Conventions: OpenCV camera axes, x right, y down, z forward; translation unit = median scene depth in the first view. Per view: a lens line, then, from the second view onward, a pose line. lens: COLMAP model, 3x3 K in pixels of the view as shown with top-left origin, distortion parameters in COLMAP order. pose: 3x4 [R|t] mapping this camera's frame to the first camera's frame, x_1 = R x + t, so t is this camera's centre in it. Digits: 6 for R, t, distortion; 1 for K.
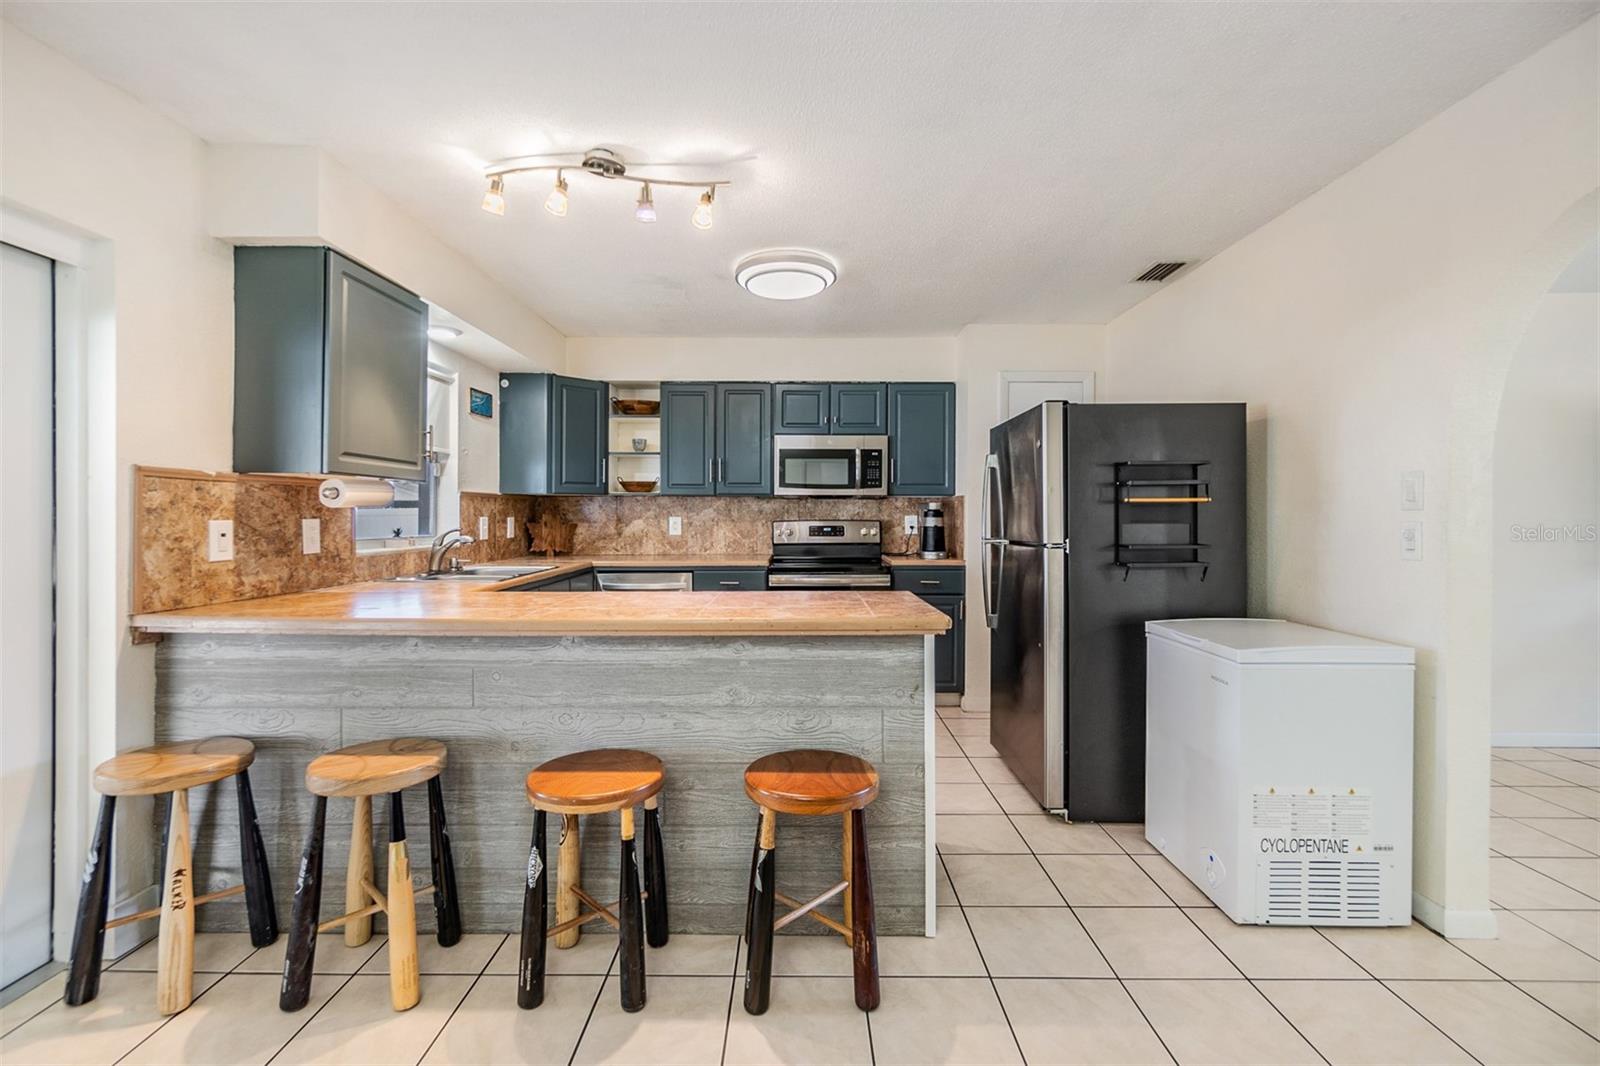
lens RADIAL K [[695.8, 0, 791.2], [0, 695.8, 518.1], [0, 0, 1]] dist [-0.004193, 0.000418]
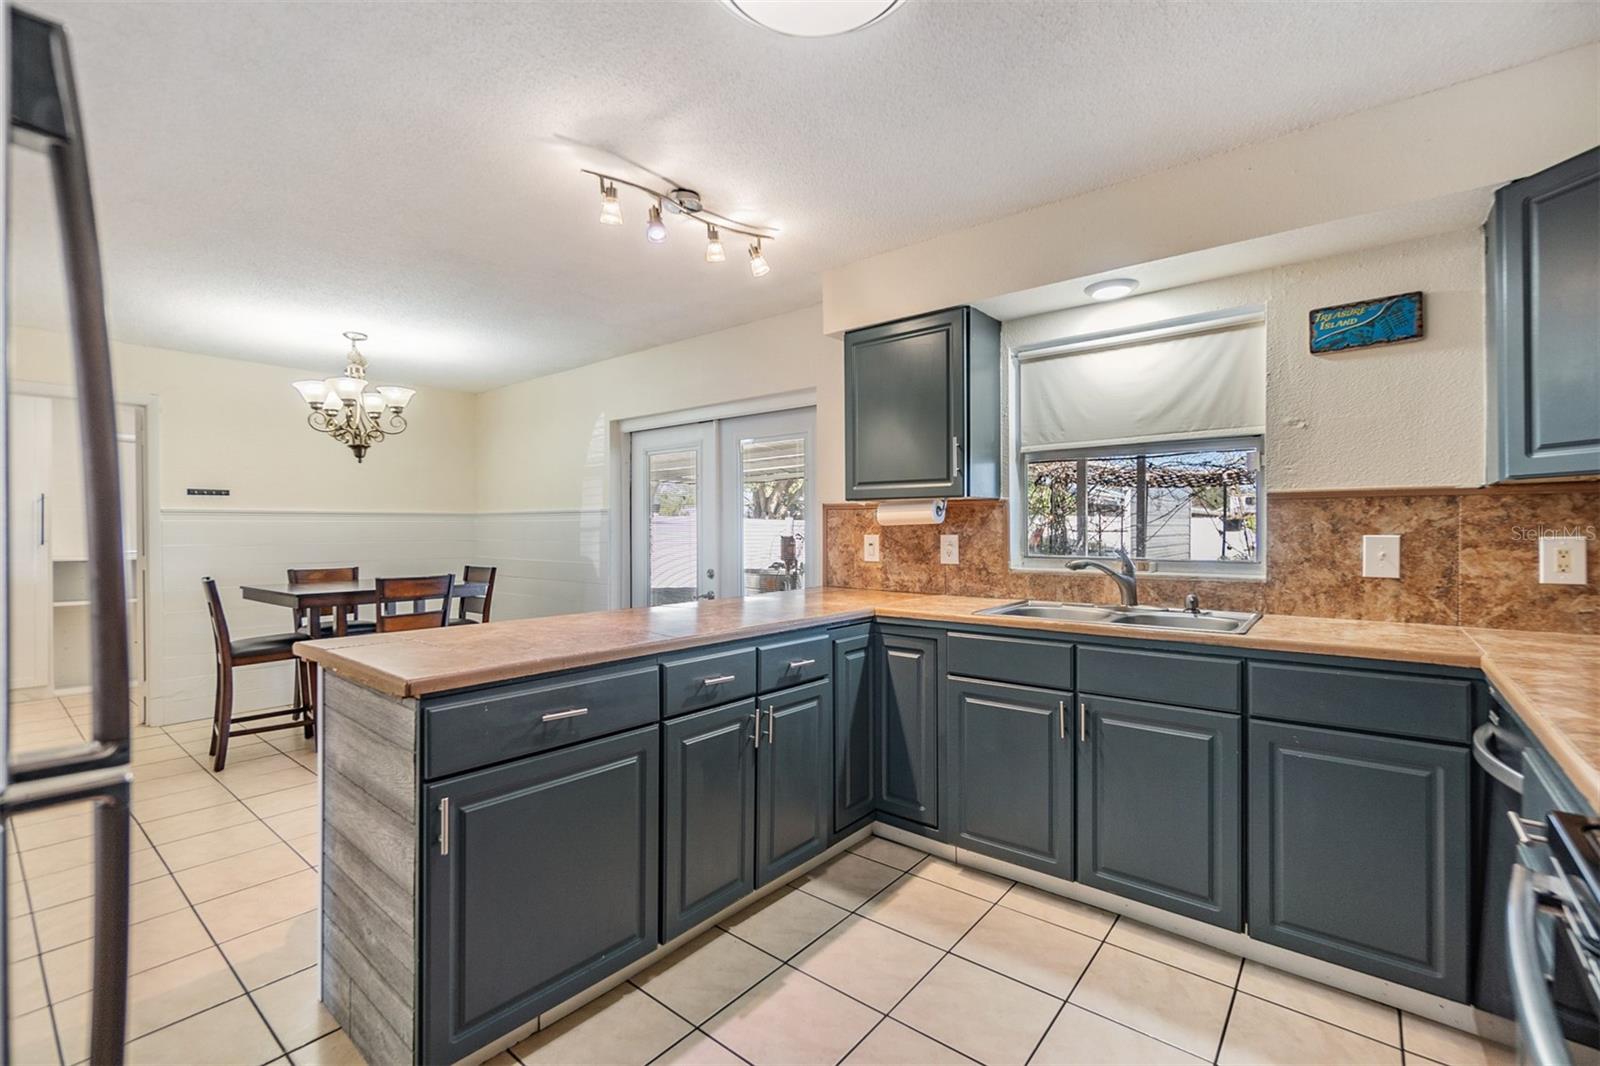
lens RADIAL K [[695.8, 0, 796.6], [0, 695.8, 536.3], [0, 0, 1]] dist [-0.004193, 0.000418]
pose [[-0.626948, 0.008843, -0.779011, 0.421525], [-0.001145, 0.999924, 0.012273, -0.010793], [0.779060, 0.008587, -0.626891, 1.669215]]
